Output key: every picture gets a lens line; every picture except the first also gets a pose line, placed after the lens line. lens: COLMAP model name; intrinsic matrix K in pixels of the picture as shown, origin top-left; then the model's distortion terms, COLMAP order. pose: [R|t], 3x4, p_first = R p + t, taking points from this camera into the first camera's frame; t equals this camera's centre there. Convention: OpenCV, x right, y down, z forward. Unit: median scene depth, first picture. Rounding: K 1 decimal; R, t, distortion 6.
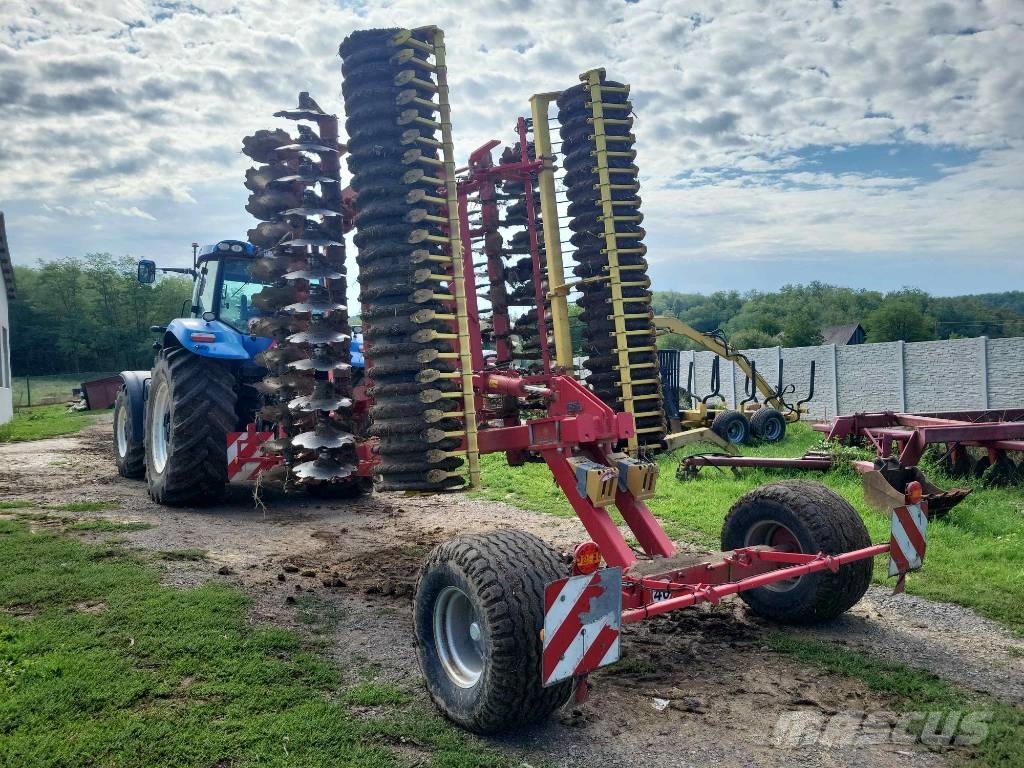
lens RADIAL K [[793.1, 0, 525.8], [0, 793.1, 387.7], [0, 0, 1]] dist [0.071197, -0.052474]
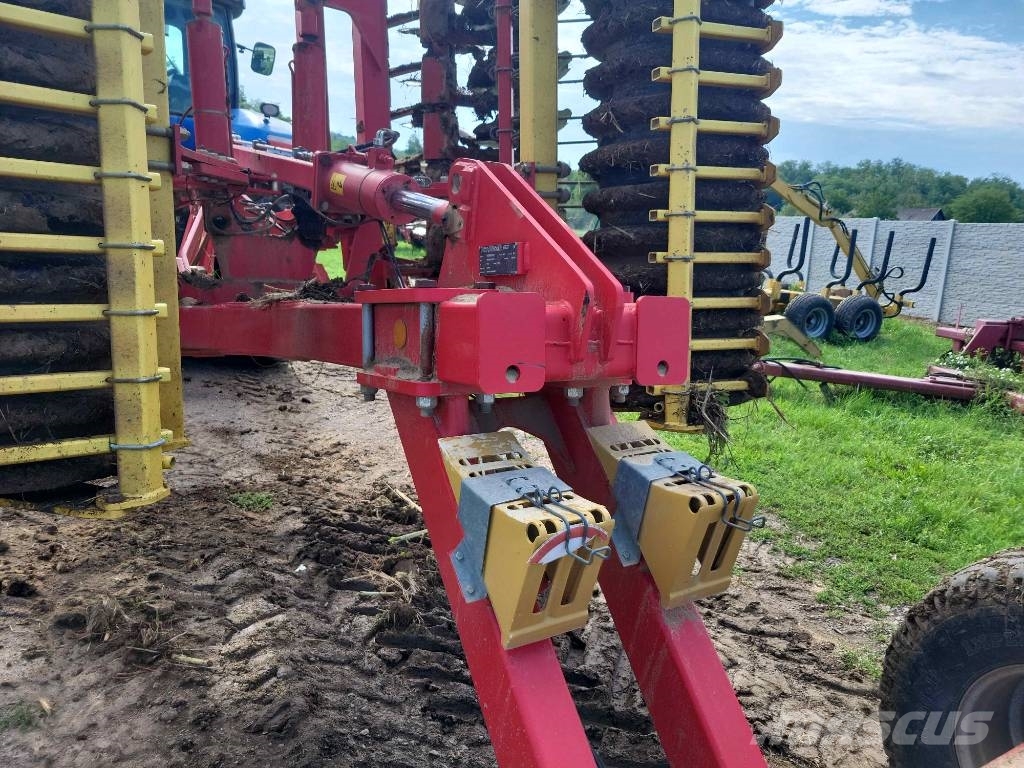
lens RADIAL K [[818.6, 0, 540.3], [0, 818.6, 380.9], [0, 0, 1]] dist [0.058968, -0.044735]
pose [[0.994383, 0.103642, -0.021449, 0.065184], [-0.098664, 0.981088, 0.166530, 0.011235], [0.038303, -0.163479, 0.985803, 0.510755]]
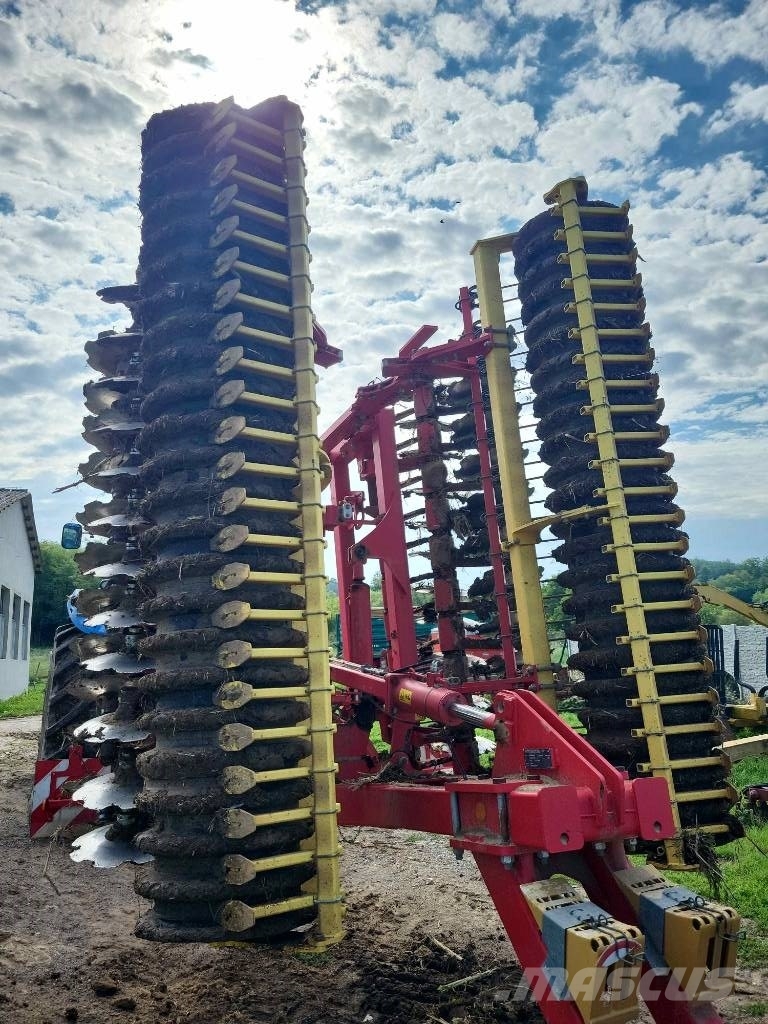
lens RADIAL K [[793.1, 0, 384.0], [0, 793.1, 512.0], [0, 0, 1]] dist [0.071197, -0.052474]
pose [[0.981643, -0.028811, -0.188537, 0.048024], [-0.007038, 0.982379, -0.186766, -0.024478], [0.190596, 0.184664, 0.964143, 0.359084]]
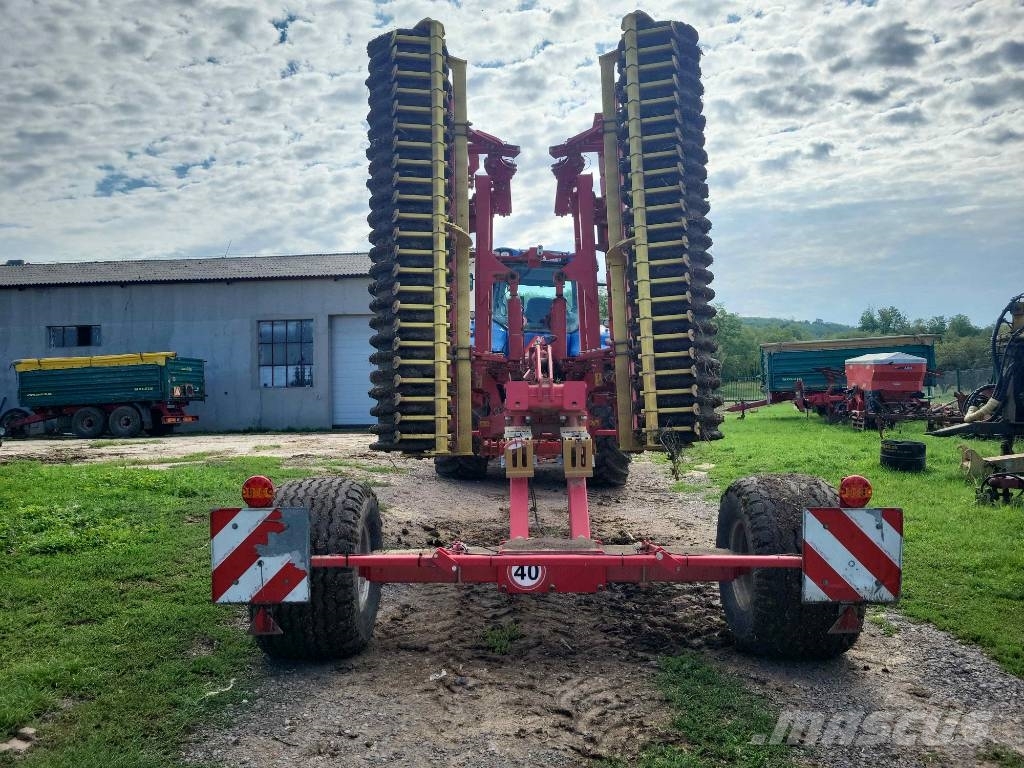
lens RADIAL K [[793.1, 0, 525.8], [0, 793.1, 387.7], [0, 0, 1]] dist [0.071197, -0.052474]
pose [[0.790582, 0.011718, -0.612244, 0.476573], [-0.025298, 0.999588, -0.013535, 0.038766], [0.611833, 0.026189, 0.790553, 0.179781]]
